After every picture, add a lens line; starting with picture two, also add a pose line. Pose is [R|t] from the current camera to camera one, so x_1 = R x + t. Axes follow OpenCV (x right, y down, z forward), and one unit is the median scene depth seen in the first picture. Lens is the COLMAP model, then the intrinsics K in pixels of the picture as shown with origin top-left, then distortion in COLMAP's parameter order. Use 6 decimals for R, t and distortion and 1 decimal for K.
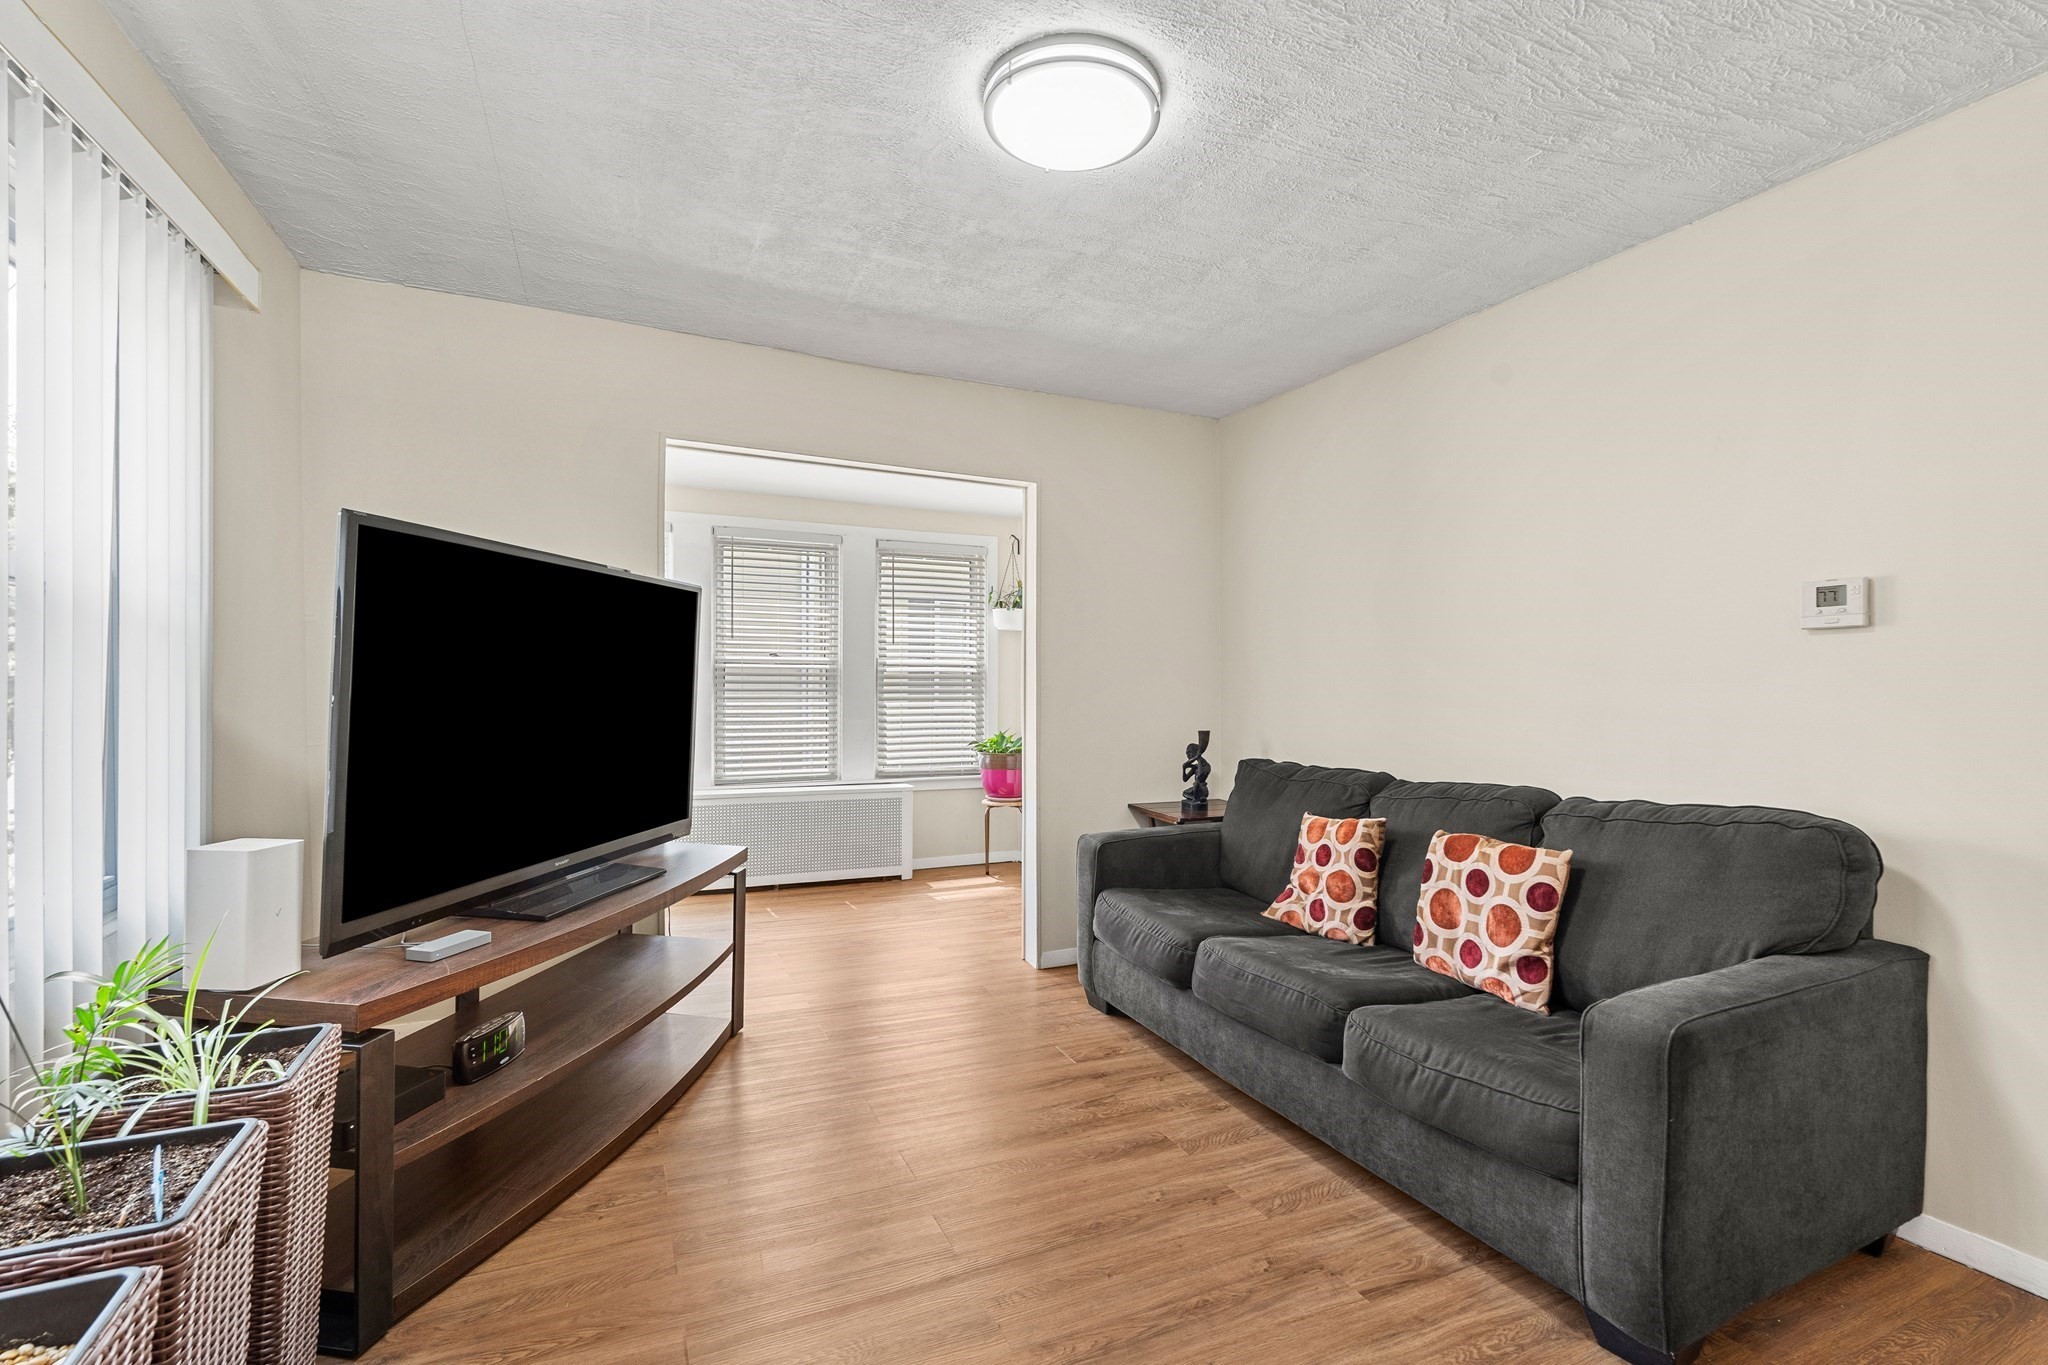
lens RADIAL K [[916.7, 0, 1026.2], [0, 916.7, 677.5], [0, 0, 1]] dist [0.002431, -0.000301]
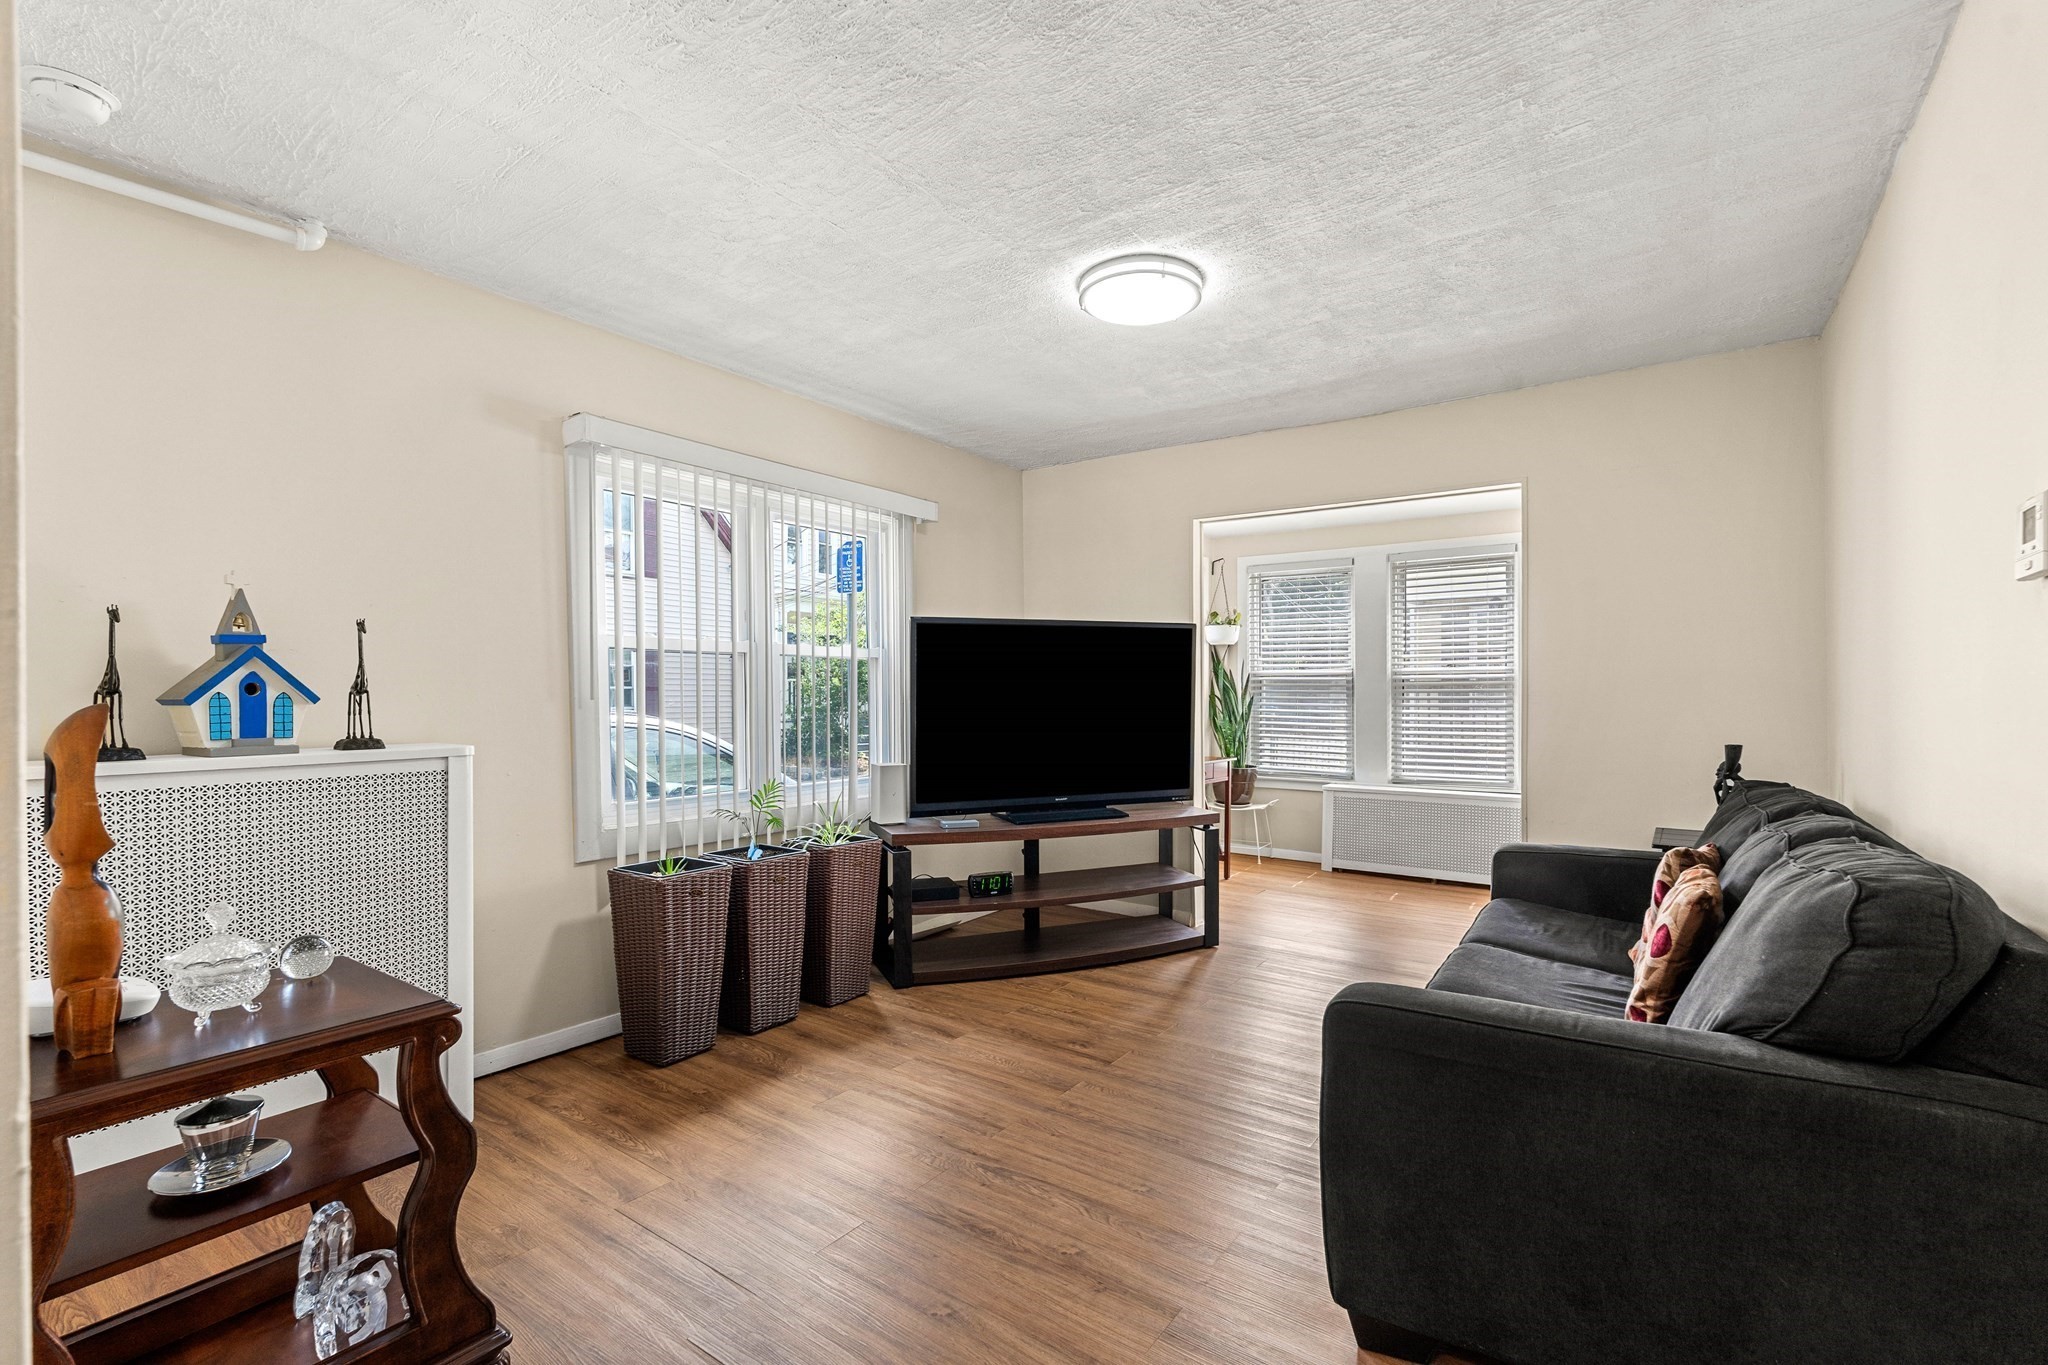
lens RADIAL K [[924.0, 0, 1024.0], [0, 924.0, 682.5], [0, 0, 1]] dist [-0.001203, -0.000620]
pose [[0.491023, -0.022540, -0.870855, 0.891265], [0.013841, 0.999741, -0.018071, 0.014349], [0.871036, -0.003180, 0.491208, 0.090961]]
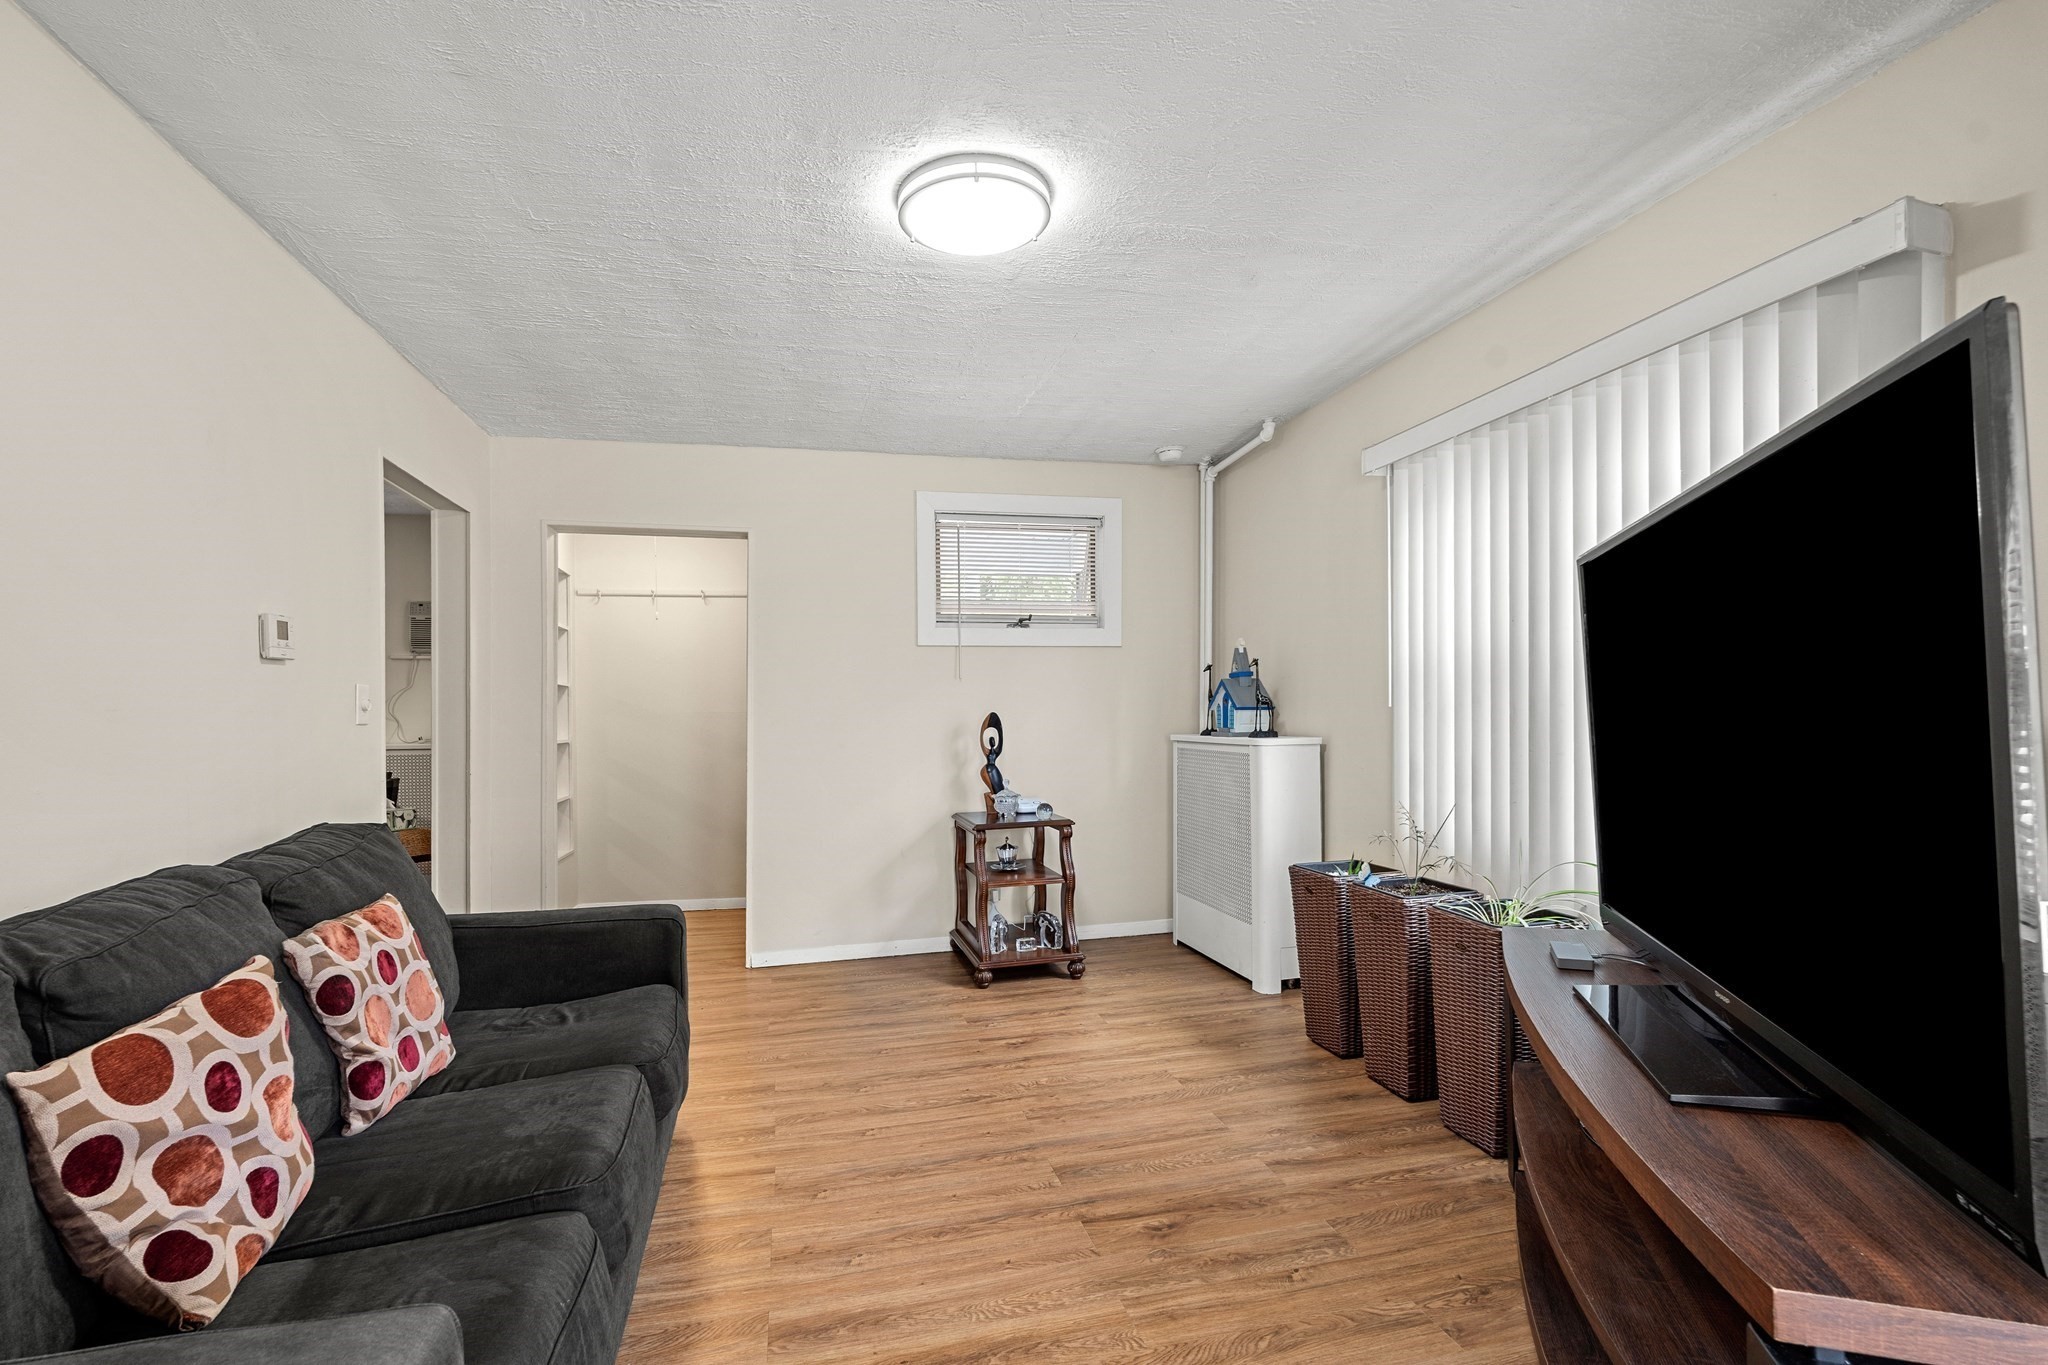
lens RADIAL K [[924.0, 0, 1024.0], [0, 924.0, 682.5], [0, 0, 1]] dist [-0.001203, -0.000620]
pose [[-0.981387, 0.012755, 0.191614, -0.172892], [0.005752, 0.999297, -0.037058, 0.015401], [-0.191952, -0.035266, -0.980770, 1.576456]]
